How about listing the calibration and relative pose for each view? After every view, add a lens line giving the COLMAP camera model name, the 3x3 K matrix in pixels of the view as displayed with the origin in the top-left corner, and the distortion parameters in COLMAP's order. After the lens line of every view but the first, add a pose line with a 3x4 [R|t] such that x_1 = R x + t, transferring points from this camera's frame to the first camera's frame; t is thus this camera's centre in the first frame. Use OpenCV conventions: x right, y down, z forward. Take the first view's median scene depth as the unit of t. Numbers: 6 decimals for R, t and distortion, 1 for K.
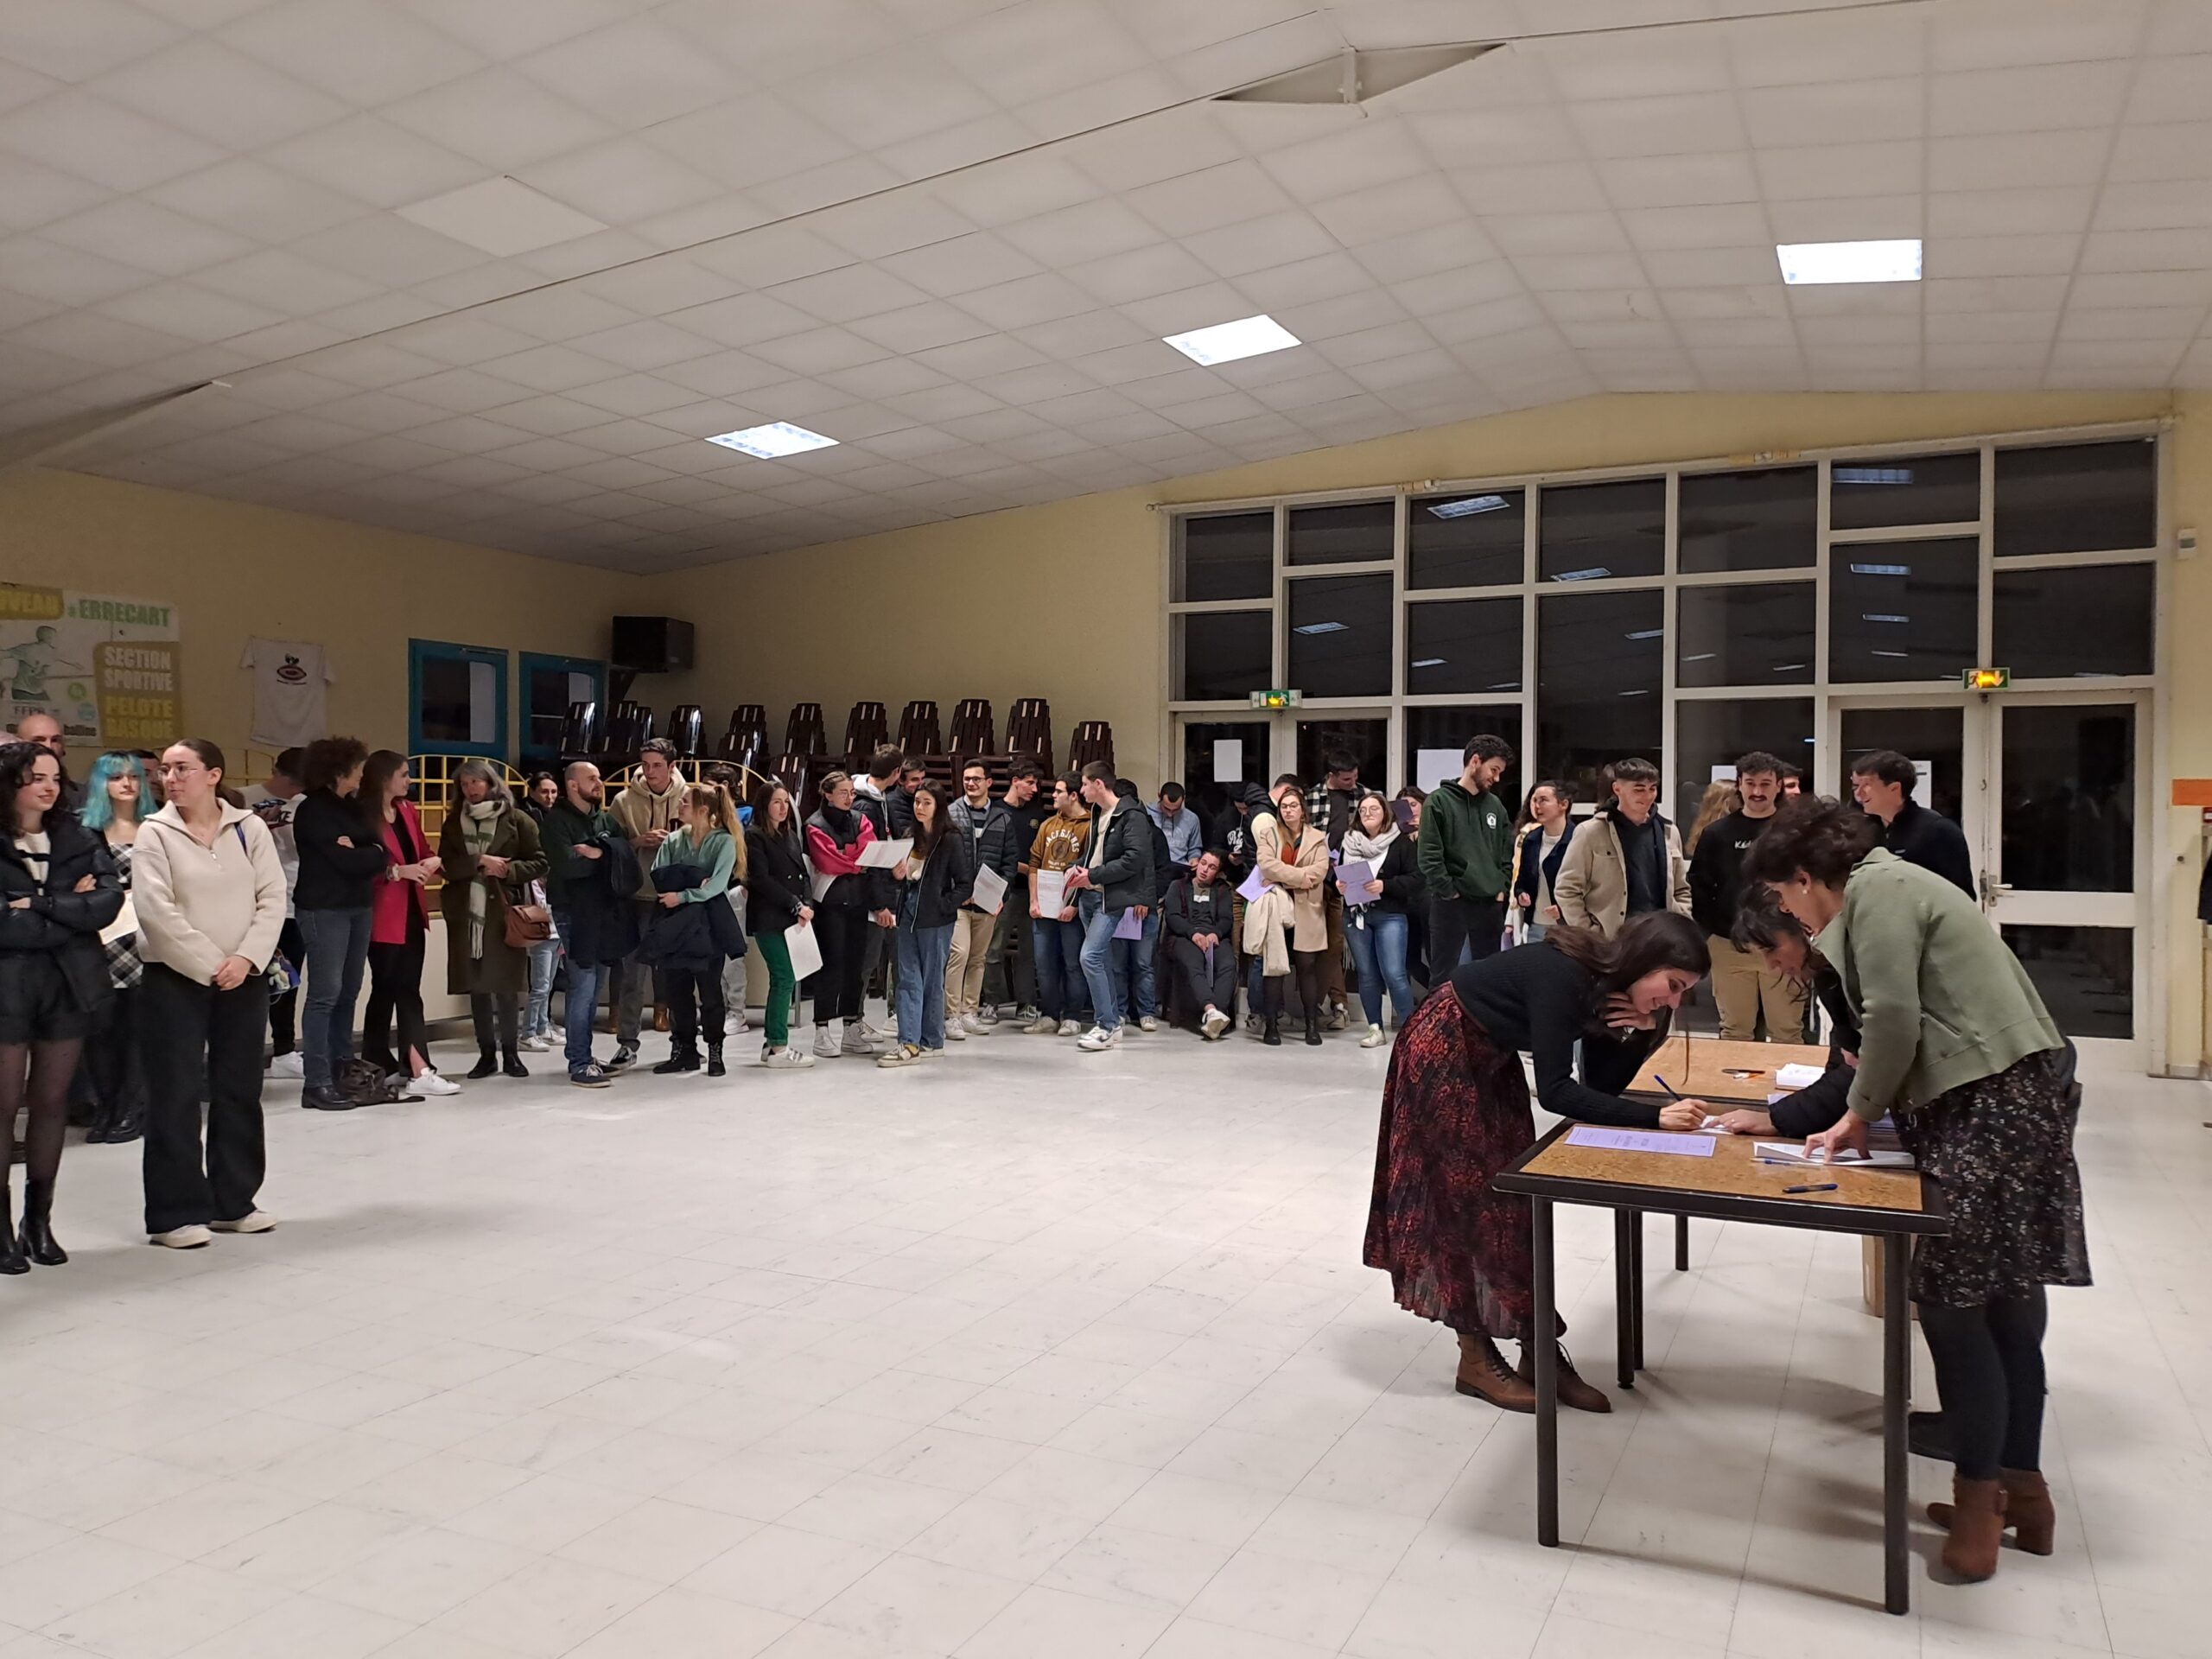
lens RADIAL K [[1642.9, 0, 1129.1], [0, 1642.9, 836.6], [0, 0, 1]] dist [0.097098, -0.098622]
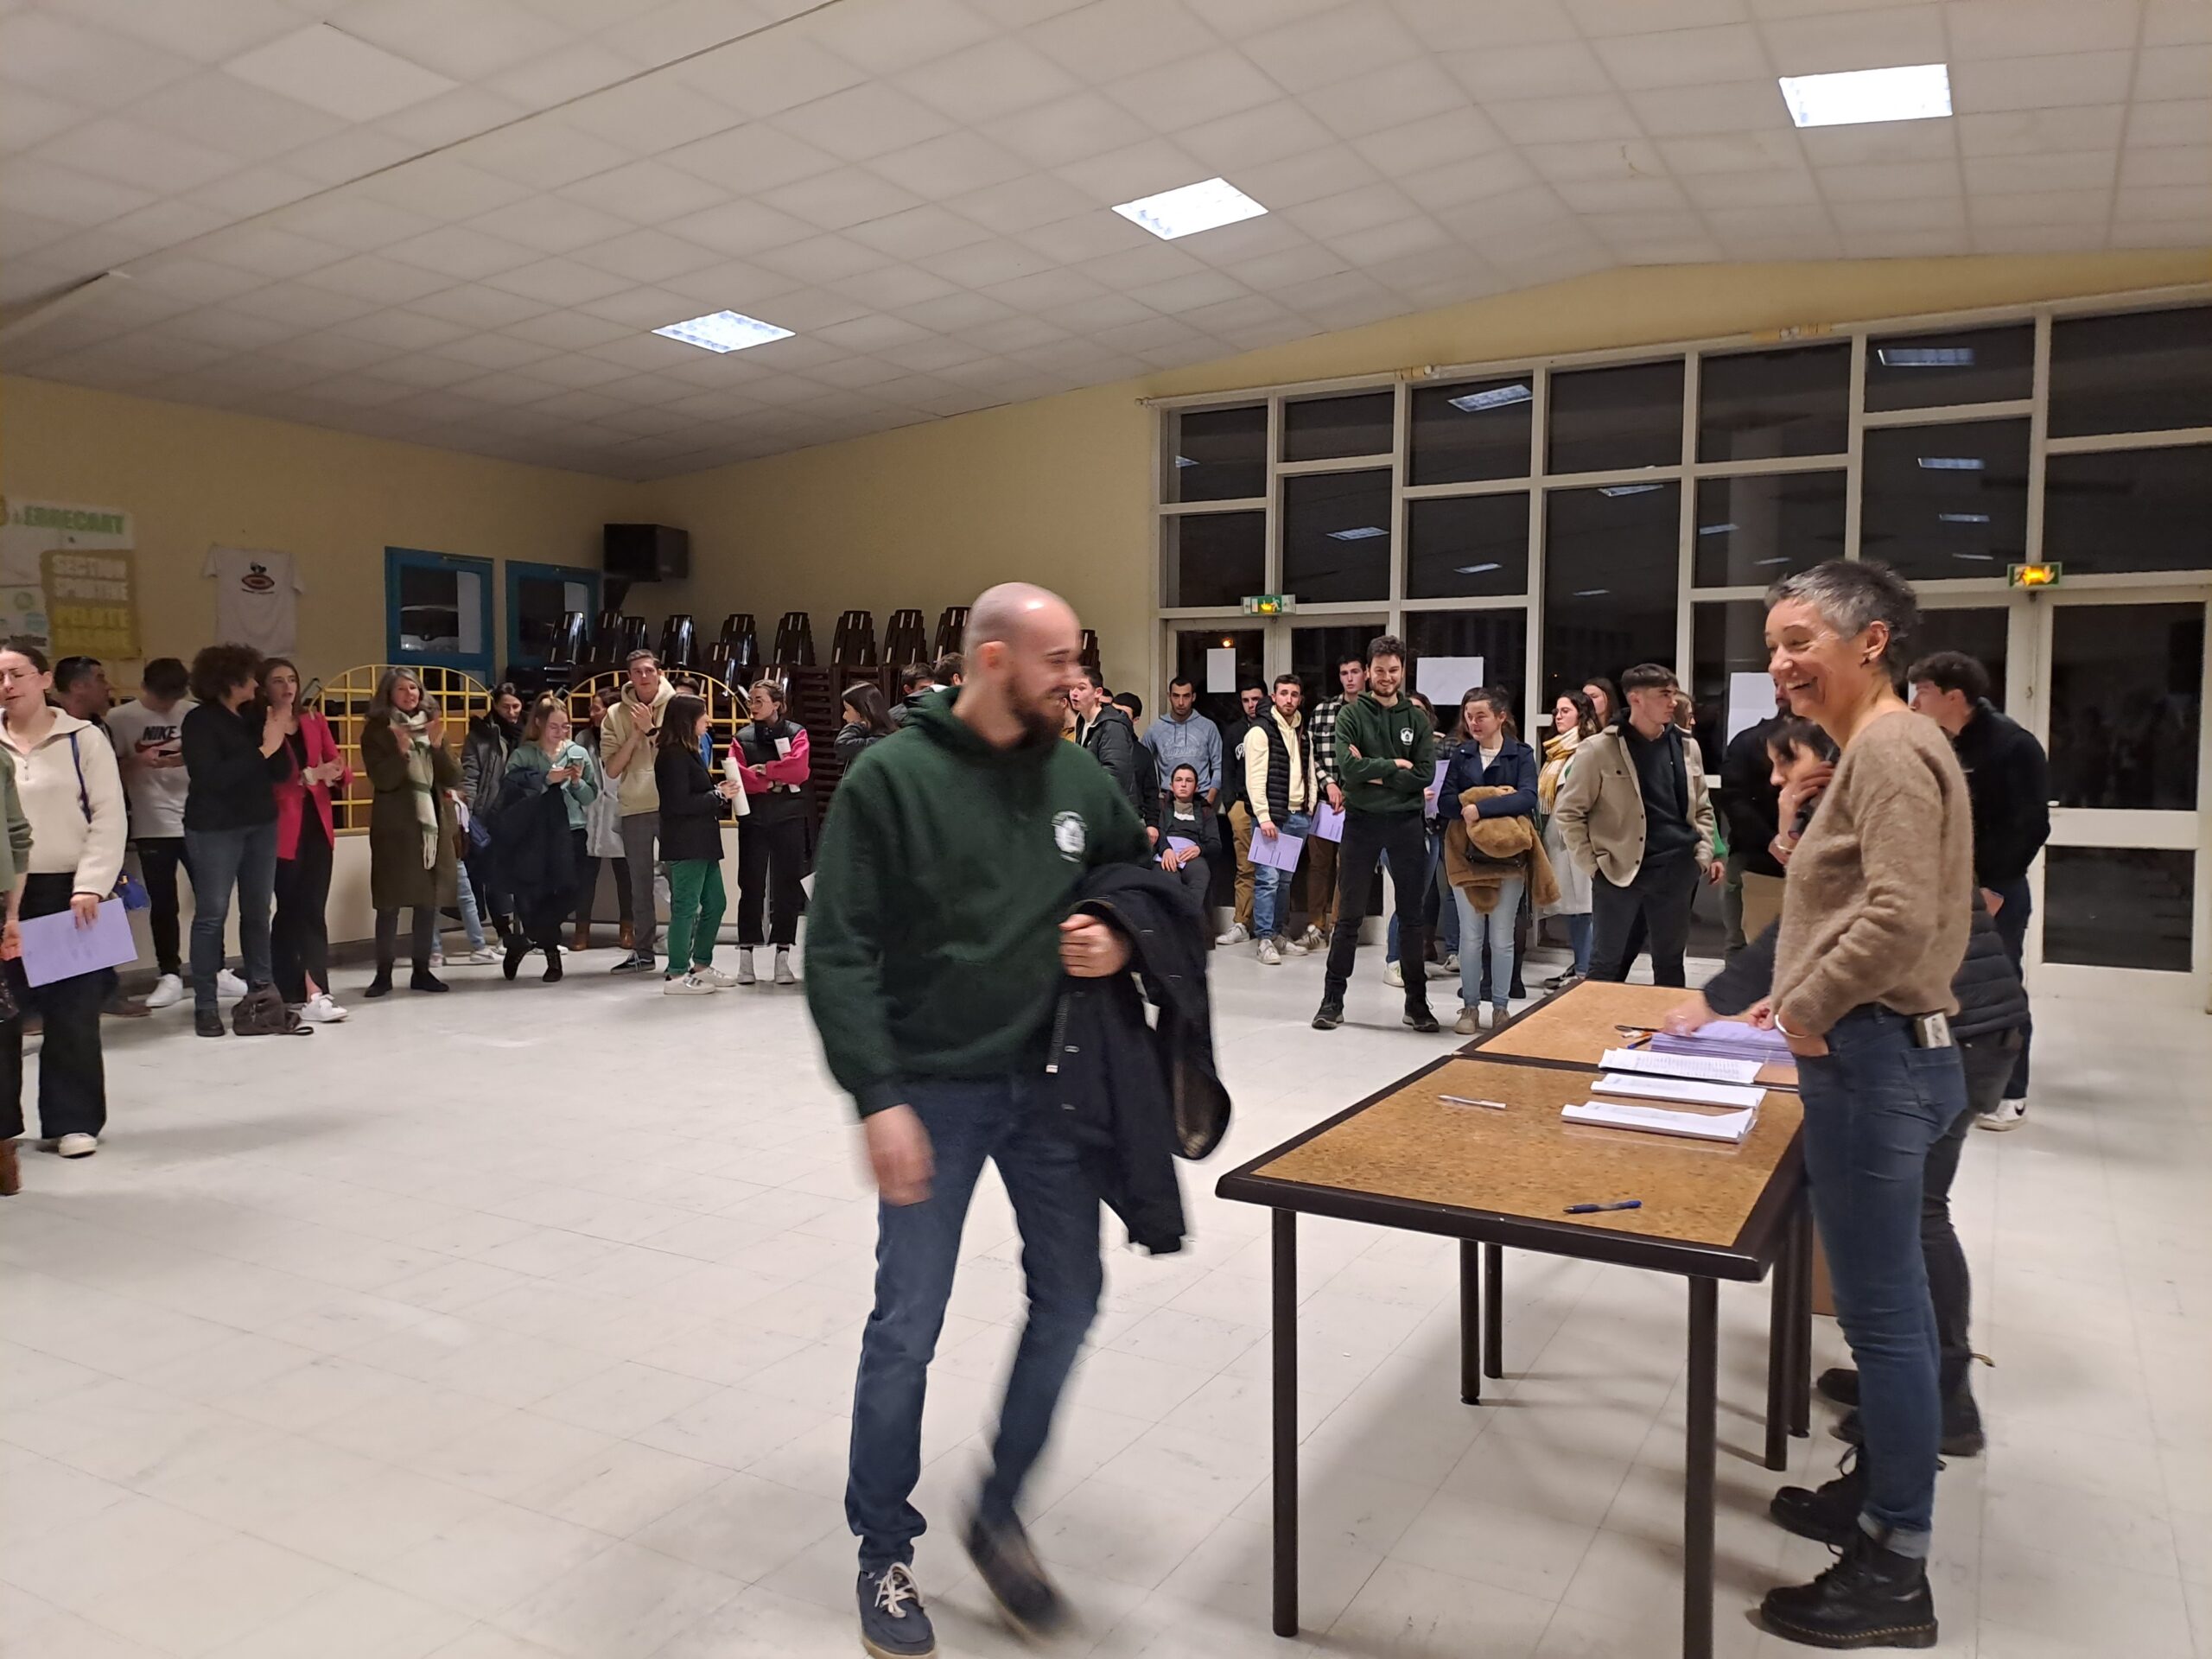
lens RADIAL K [[1607.2, 0, 1118.9], [0, 1607.2, 816.9], [0, 0, 1]] dist [0.087975, -0.081900]
pose [[0.997823, 0.003156, -0.065876, 0.073041], [-0.000365, 0.999103, 0.042342, -0.000933], [0.065950, -0.042226, 0.996929, 0.073920]]
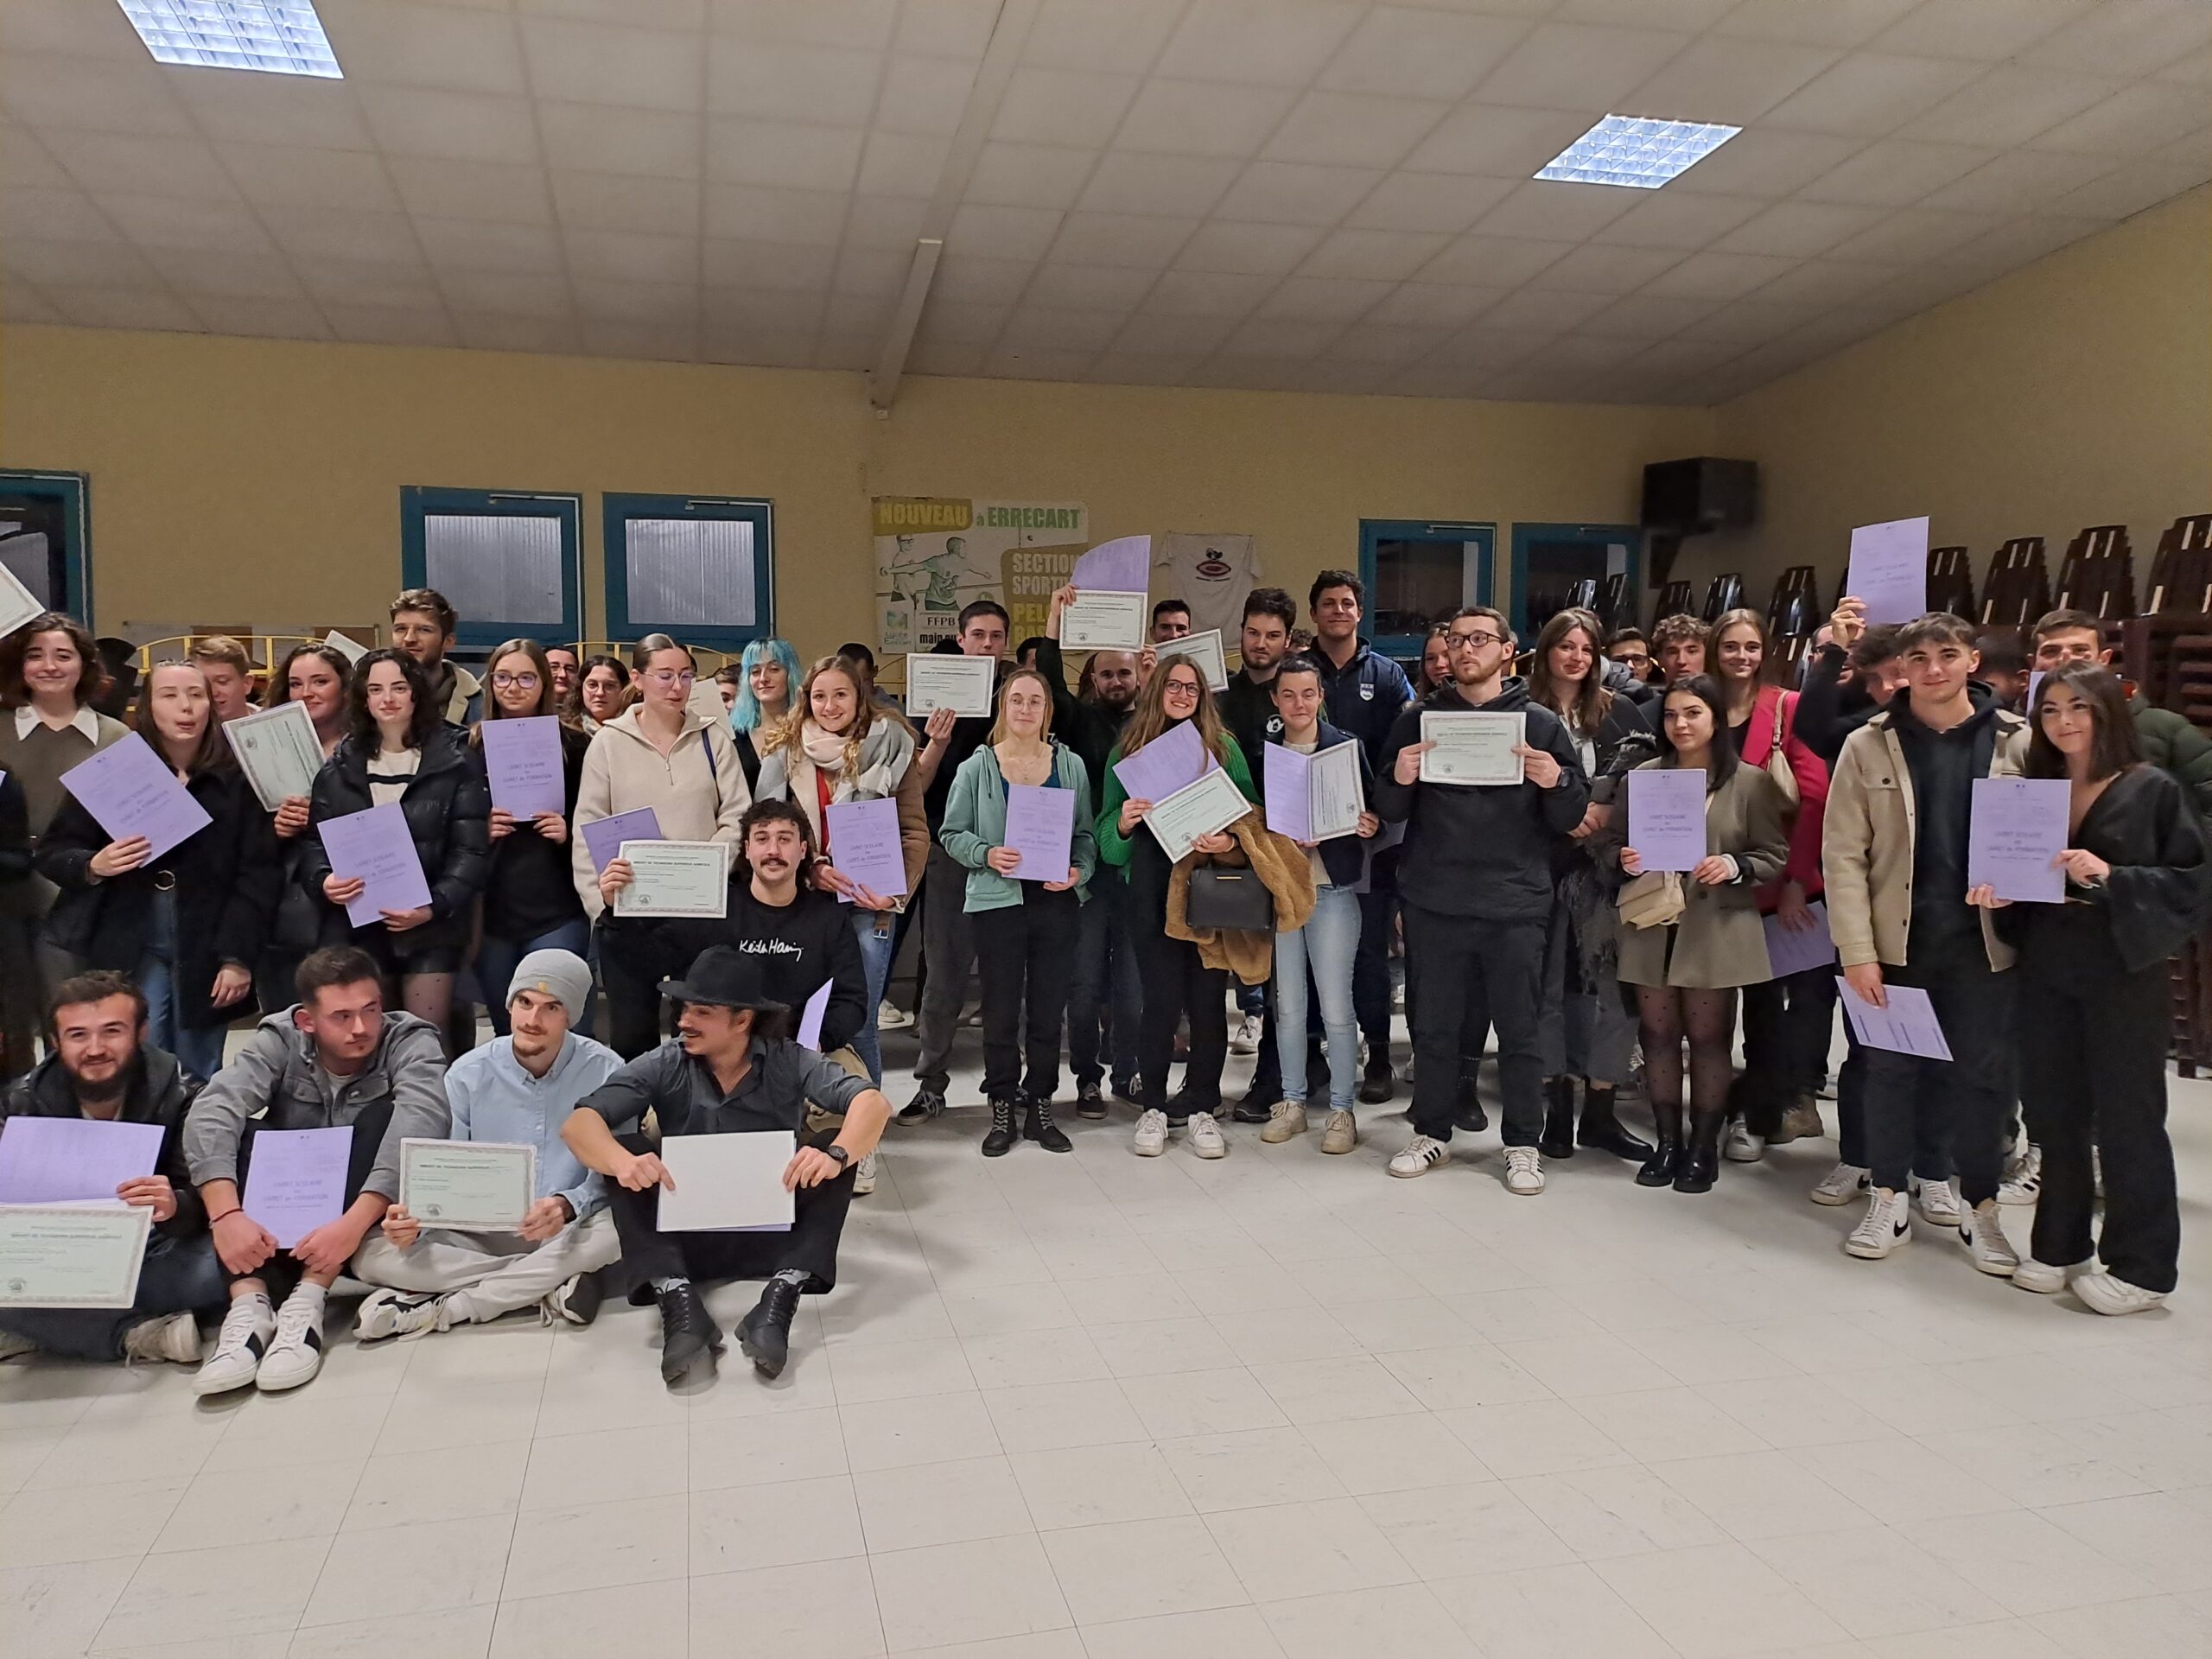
lens RADIAL K [[1646.1, 0, 1089.5], [0, 1646.1, 824.6], [0, 0, 1]] dist [0.095828, -0.099877]
pose [[0.618475, 0.049044, -0.784272, 0.187721], [-0.015186, 0.998610, 0.050472, -0.002574], [0.785657, -0.019306, 0.618360, 0.413311]]
